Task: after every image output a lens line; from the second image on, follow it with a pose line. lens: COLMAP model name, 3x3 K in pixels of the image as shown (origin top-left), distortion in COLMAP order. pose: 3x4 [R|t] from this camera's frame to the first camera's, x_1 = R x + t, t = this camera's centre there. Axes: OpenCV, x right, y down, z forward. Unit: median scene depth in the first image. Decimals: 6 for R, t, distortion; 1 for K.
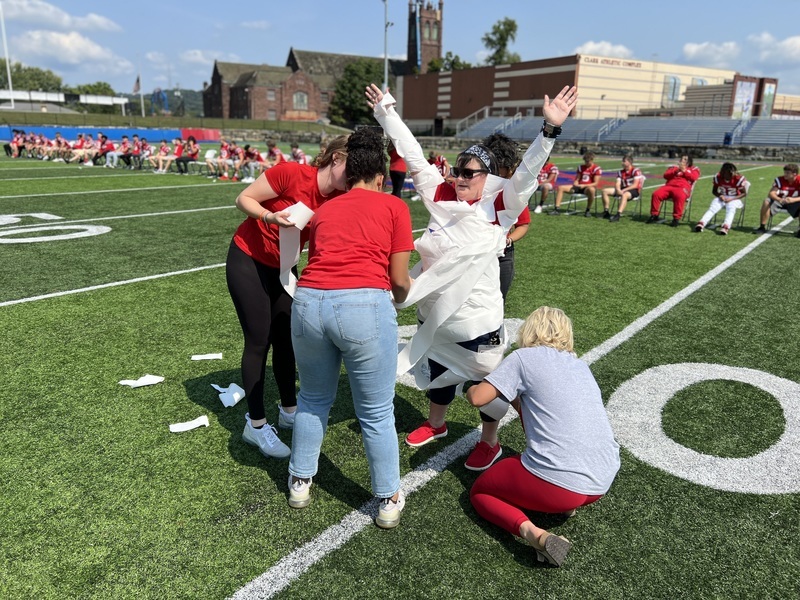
lens RADIAL K [[599.7, 0, 414.8], [0, 599.7, 309.4], [0, 0, 1]] dist [0.034262, -0.054452]
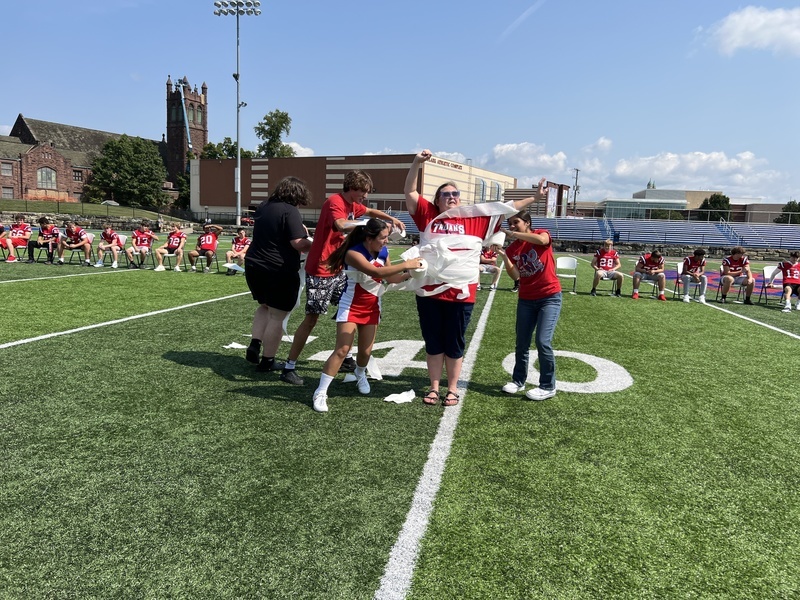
lens RADIAL K [[599.7, 0, 414.8], [0, 599.7, 309.4], [0, 0, 1]] dist [0.034262, -0.054452]
pose [[0.874950, -0.045187, 0.482100, -0.160956], [0.112003, 0.987521, -0.110712, -0.026702], [-0.471081, 0.150864, 0.869093, 0.088259]]
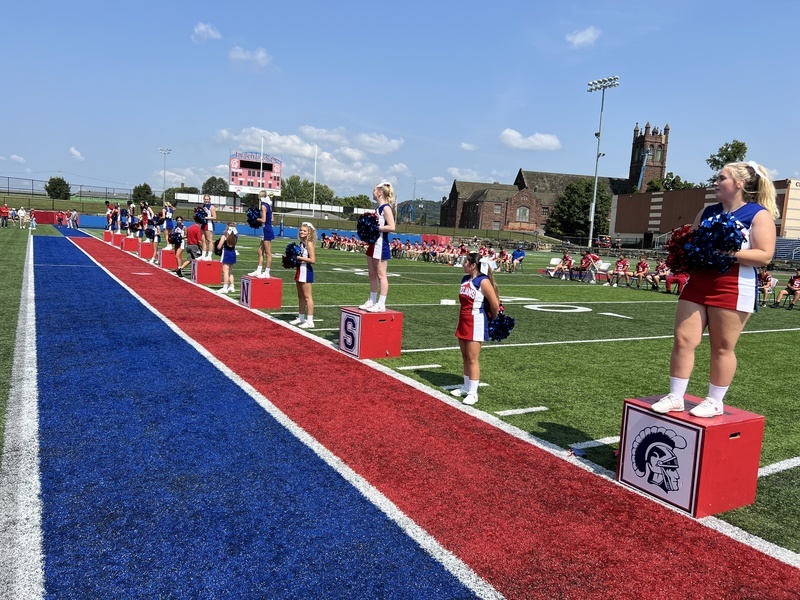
lens RADIAL K [[620.4, 0, 400.0], [0, 620.4, 300.0], [0, 0, 1]] dist [0.001850, -0.003753]
pose [[0.927010, 0.072564, -0.367949, 0.036609], [-0.141159, 0.976465, -0.163065, 0.032732], [0.347456, 0.203102, 0.915436, -0.111612]]
